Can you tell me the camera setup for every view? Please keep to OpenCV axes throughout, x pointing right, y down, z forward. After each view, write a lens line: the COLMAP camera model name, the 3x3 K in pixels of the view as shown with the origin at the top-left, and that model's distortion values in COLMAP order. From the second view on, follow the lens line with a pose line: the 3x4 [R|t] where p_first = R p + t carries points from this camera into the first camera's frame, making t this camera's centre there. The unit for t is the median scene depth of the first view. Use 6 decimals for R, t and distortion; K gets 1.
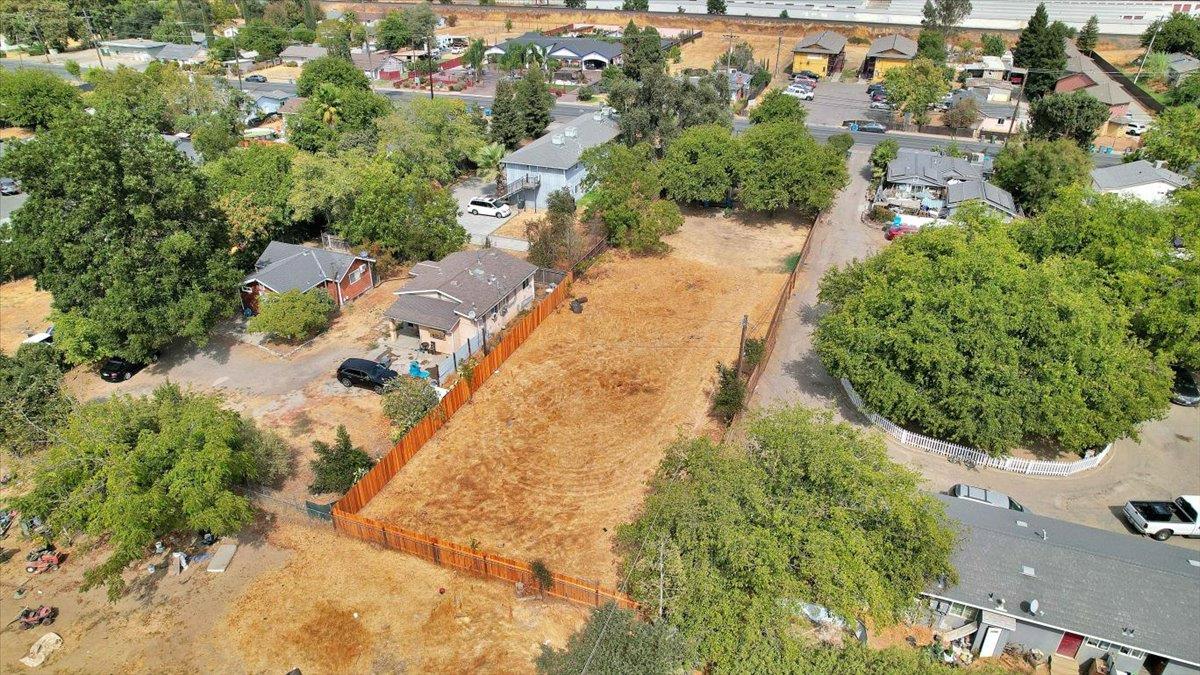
lens RADIAL K [[774.6, 0, 600.0], [0, 774.6, 337.5], [0, 0, 1]] dist [-0.048816, 0.001559]
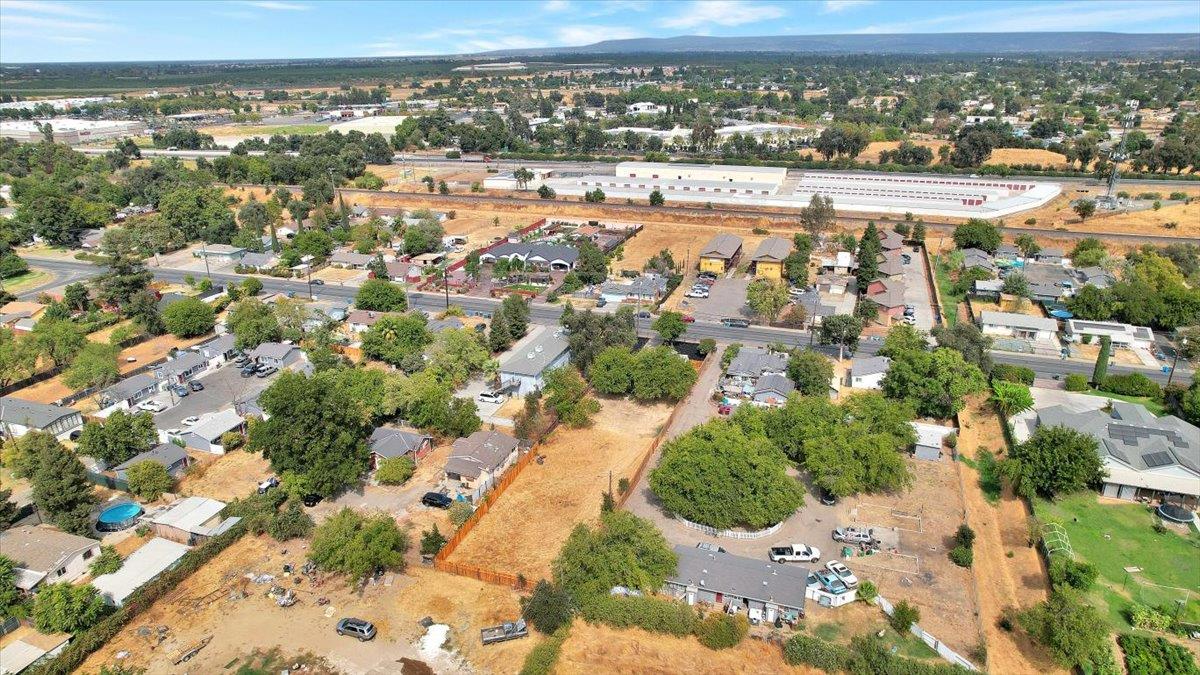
lens RADIAL K [[774.6, 0, 600.0], [0, 774.6, 337.5], [0, 0, 1]] dist [-0.048816, 0.001559]
pose [[0.999525, -0.021431, 0.022140, 0.074310], [0.024352, 0.989650, -0.141422, -0.061705], [-0.018880, 0.141894, 0.989702, -0.852584]]
